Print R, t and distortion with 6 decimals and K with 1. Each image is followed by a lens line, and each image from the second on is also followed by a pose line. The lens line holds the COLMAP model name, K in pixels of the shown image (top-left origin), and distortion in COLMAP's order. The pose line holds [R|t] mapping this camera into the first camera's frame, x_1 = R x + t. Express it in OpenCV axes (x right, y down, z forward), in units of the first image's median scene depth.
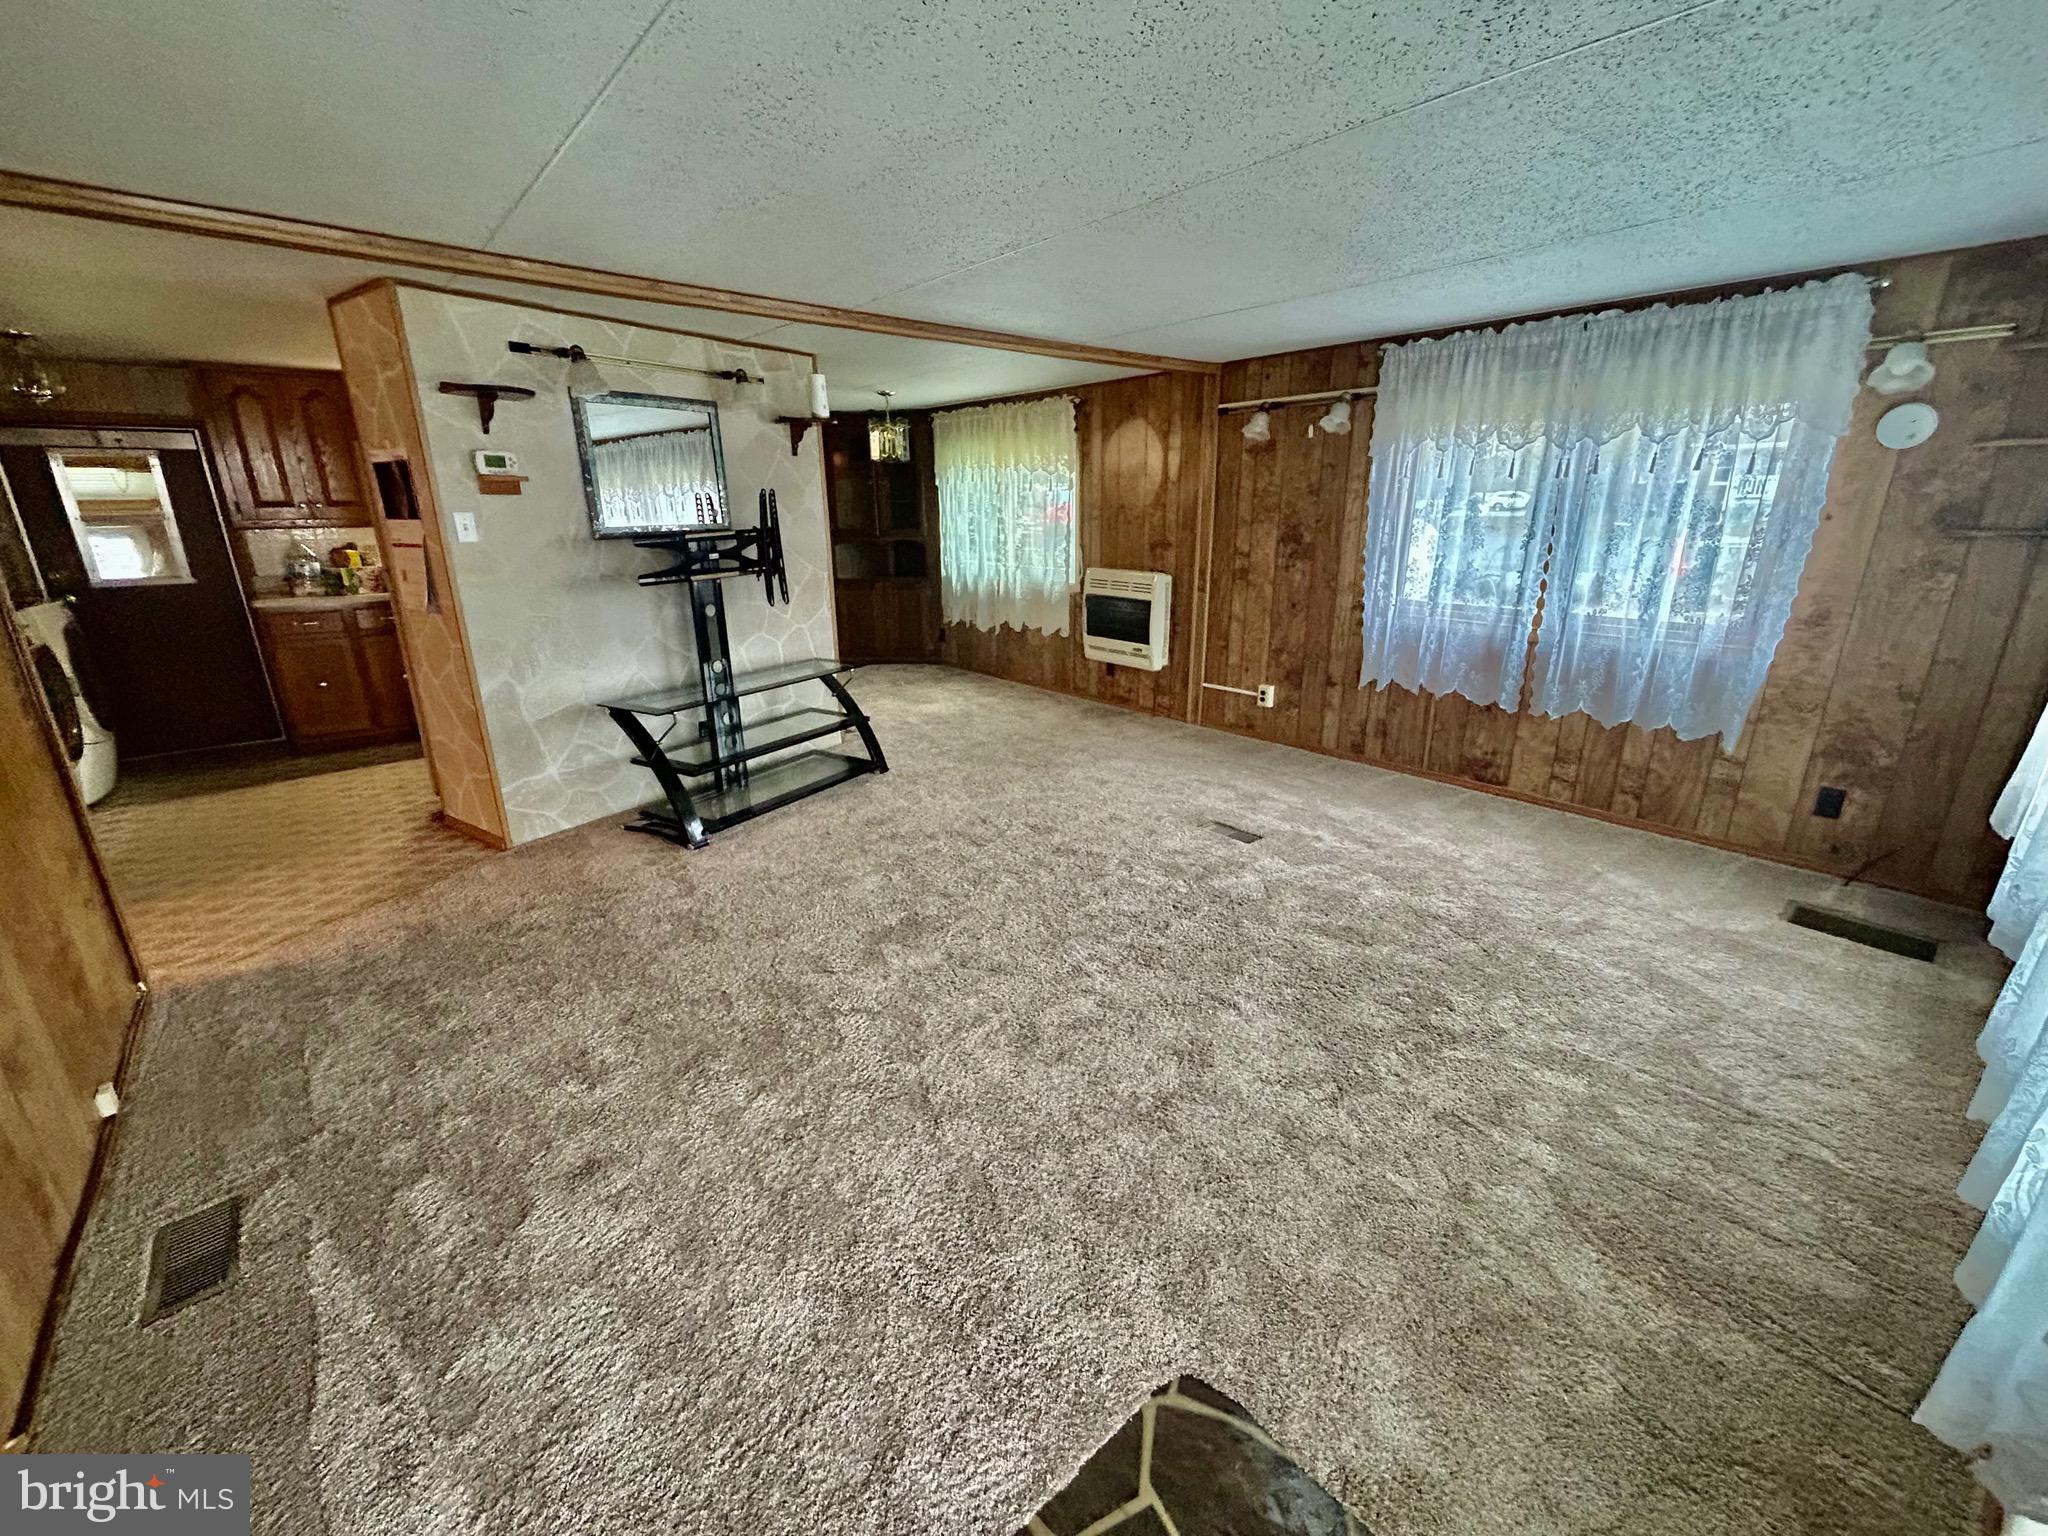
lens RADIAL K [[824.8, 0, 1020.0], [0, 824.8, 766.2], [0, 0, 1]] dist [-0.007823, -0.000013]
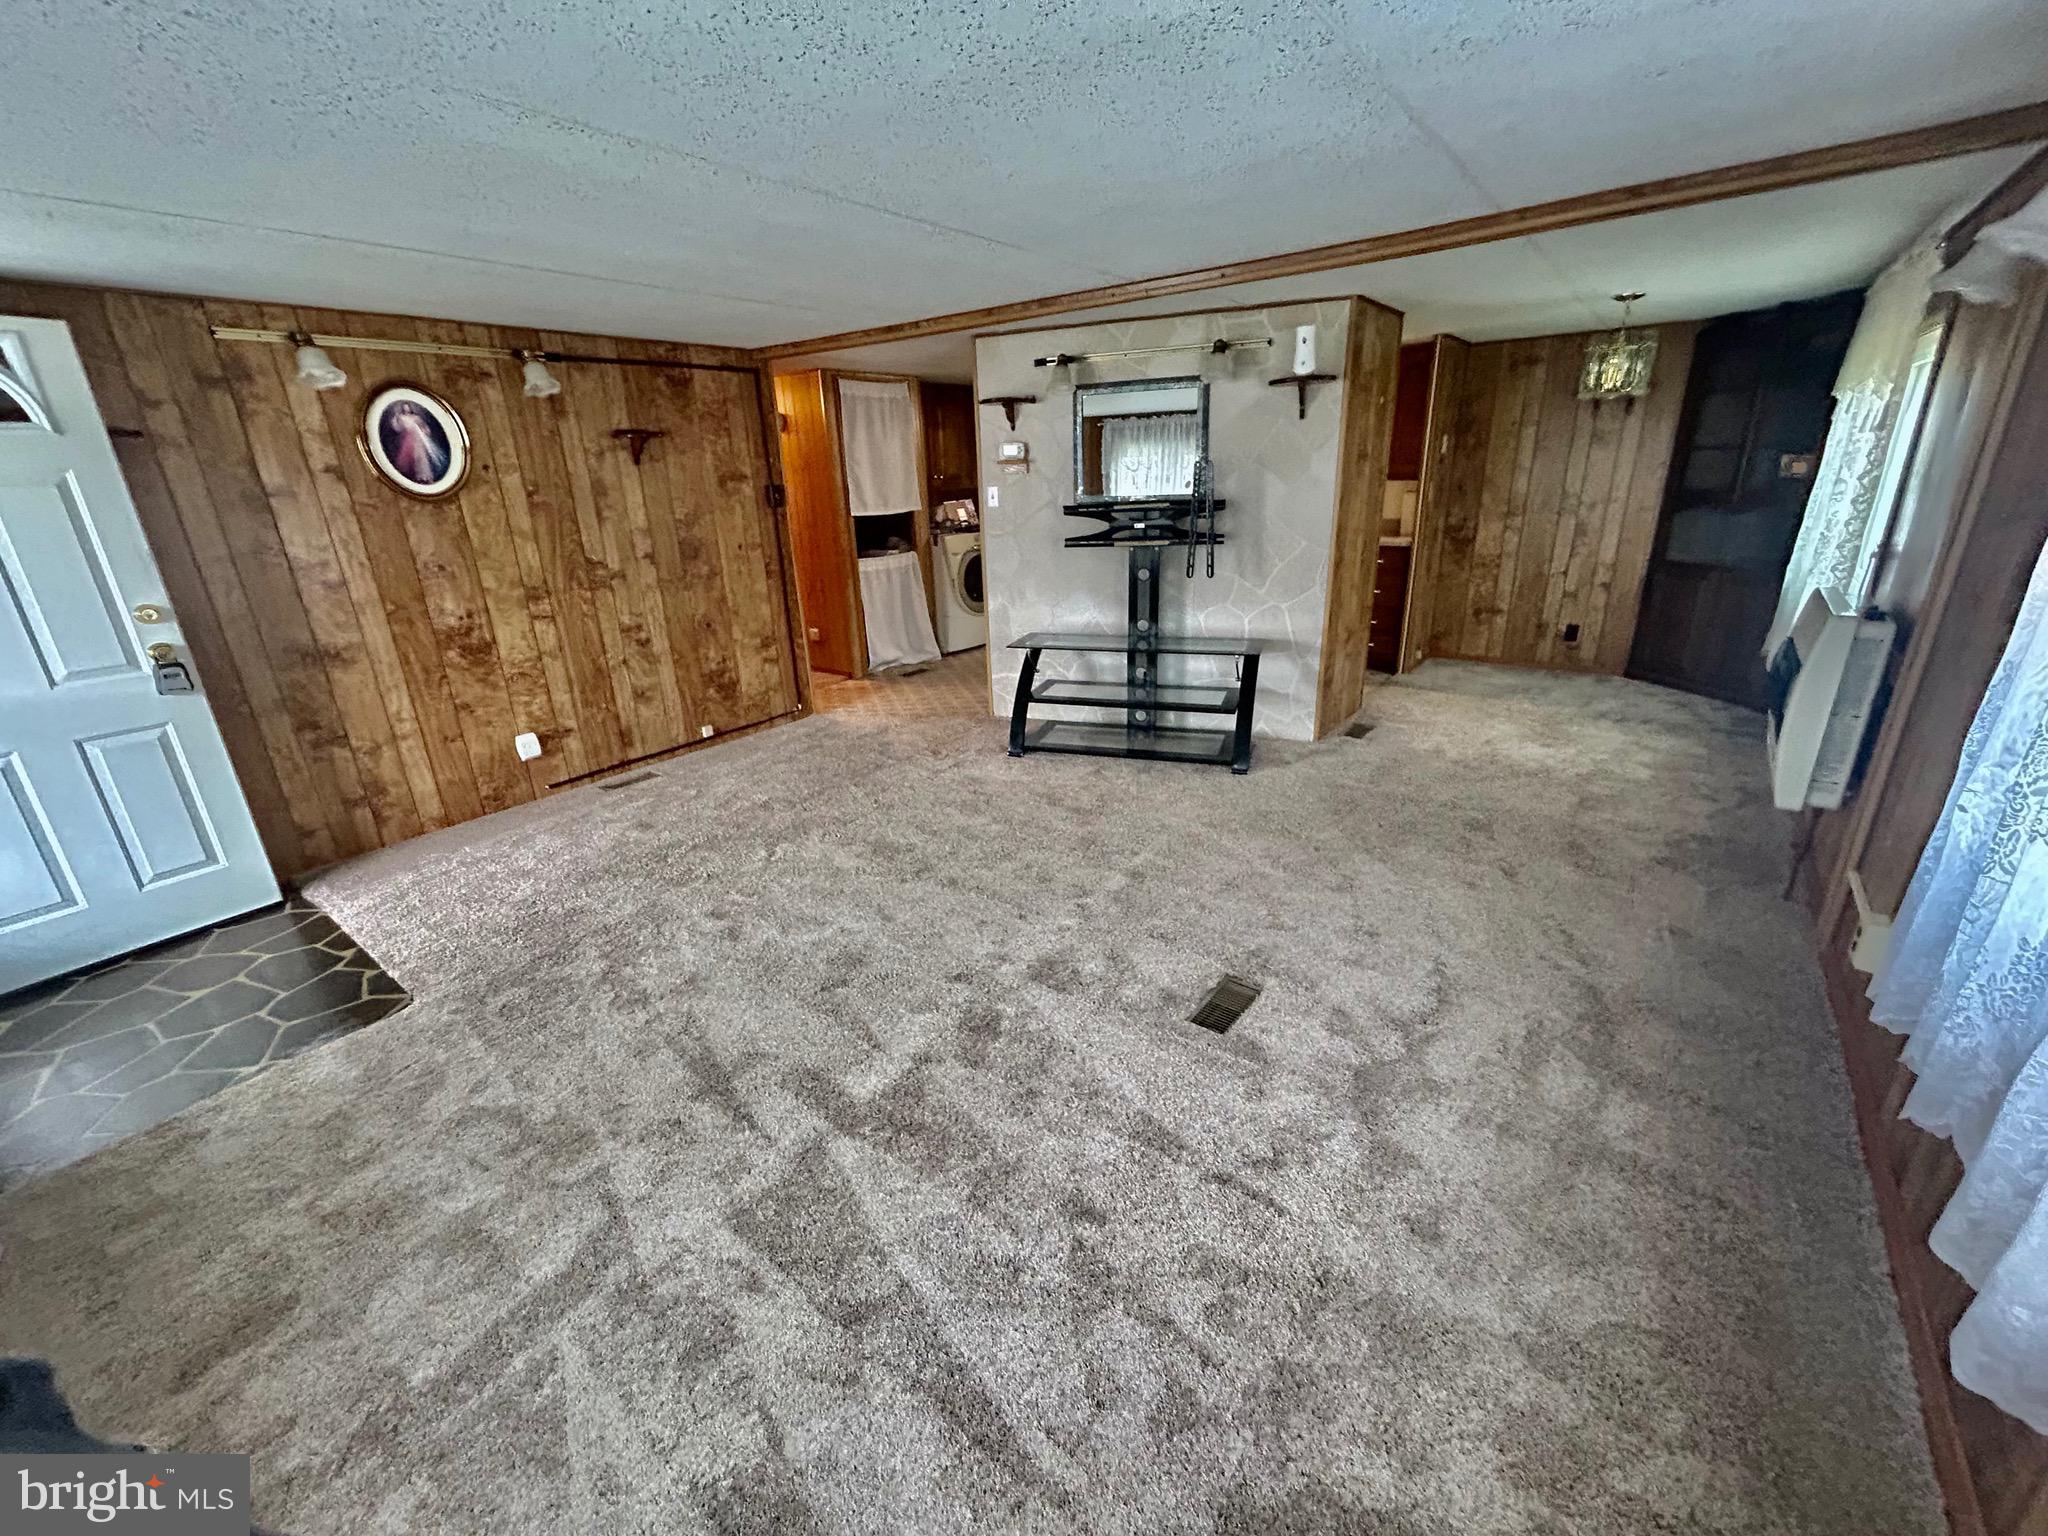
lens RADIAL K [[824.8, 0, 1019.8], [0, 824.8, 765.4], [0, 0, 1]] dist [-0.007823, -0.000013]
pose [[0.208601, 0.330453, -0.920482, 0.718848], [-0.261551, 0.925755, 0.273073, -0.217385], [0.942378, 0.183790, 0.279544, 0.600051]]
